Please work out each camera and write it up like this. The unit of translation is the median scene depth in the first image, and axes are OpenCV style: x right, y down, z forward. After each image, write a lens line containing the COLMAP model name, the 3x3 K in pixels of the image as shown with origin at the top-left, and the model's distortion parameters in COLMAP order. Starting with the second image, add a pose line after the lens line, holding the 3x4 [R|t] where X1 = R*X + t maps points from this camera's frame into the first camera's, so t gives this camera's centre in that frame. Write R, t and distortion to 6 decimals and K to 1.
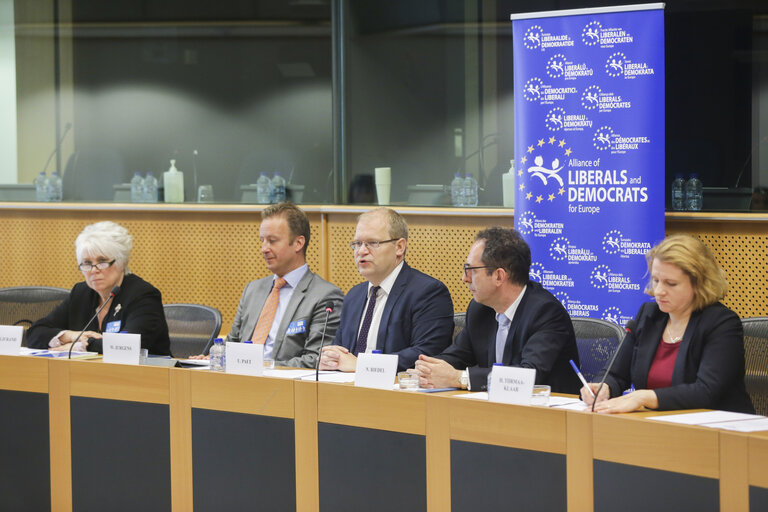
lens RADIAL K [[2506.9, 0, 383.7], [0, 2506.9, 258.0], [0, 0, 1]] dist [0.227348, 0.000000]
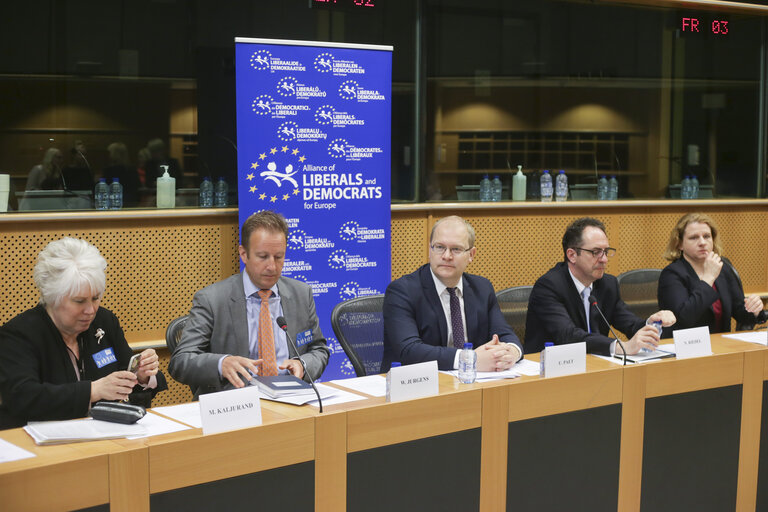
lens RADIAL K [[1121.5, 0, 383.1], [0, 1121.5, 253.5], [0, 0, 1]] dist [-0.115608, 0.000000]
pose [[0.154117, -0.077970, 0.984971, -0.455614], [0.036627, 0.996647, 0.073164, -0.035141], [-0.987374, 0.024801, 0.156456, 0.884743]]
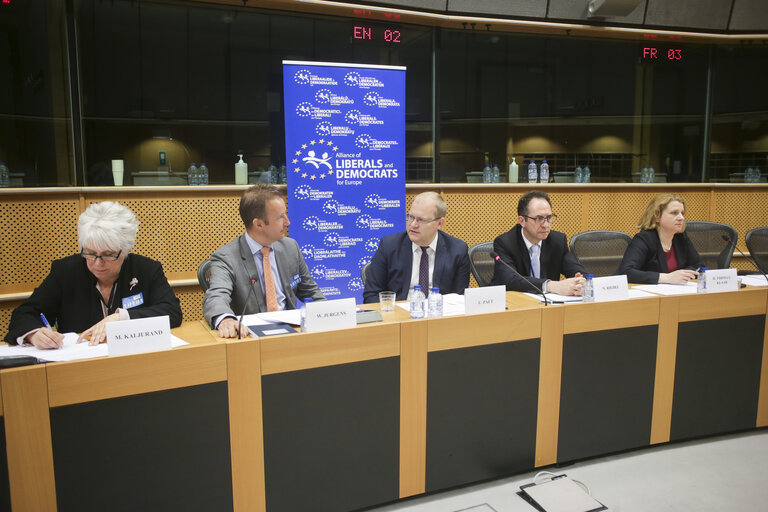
lens RADIAL K [[610.5, 0, 377.6], [0, 610.5, 257.1], [0, 0, 1]] dist [-0.089425, 0.066568]
pose [[0.357481, -0.113067, 0.927051, -0.302635], [0.042816, 0.993585, 0.104671, -0.011727], [-0.932939, 0.002275, 0.360028, 0.833286]]
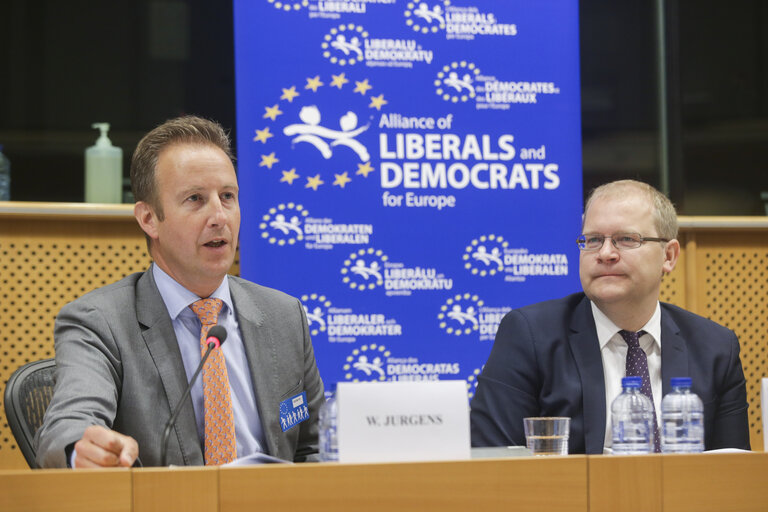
lens RADIAL K [[2094.8, 0, 380.2], [0, 2094.8, 256.3], [0, 0, 1]] dist [0.119970, 0.000000]
pose [[0.395399, 0.062392, 0.916388, -0.368993], [0.050455, 0.994708, -0.089495, 0.036566], [-0.917123, 0.081622, 0.390158, 0.819459]]
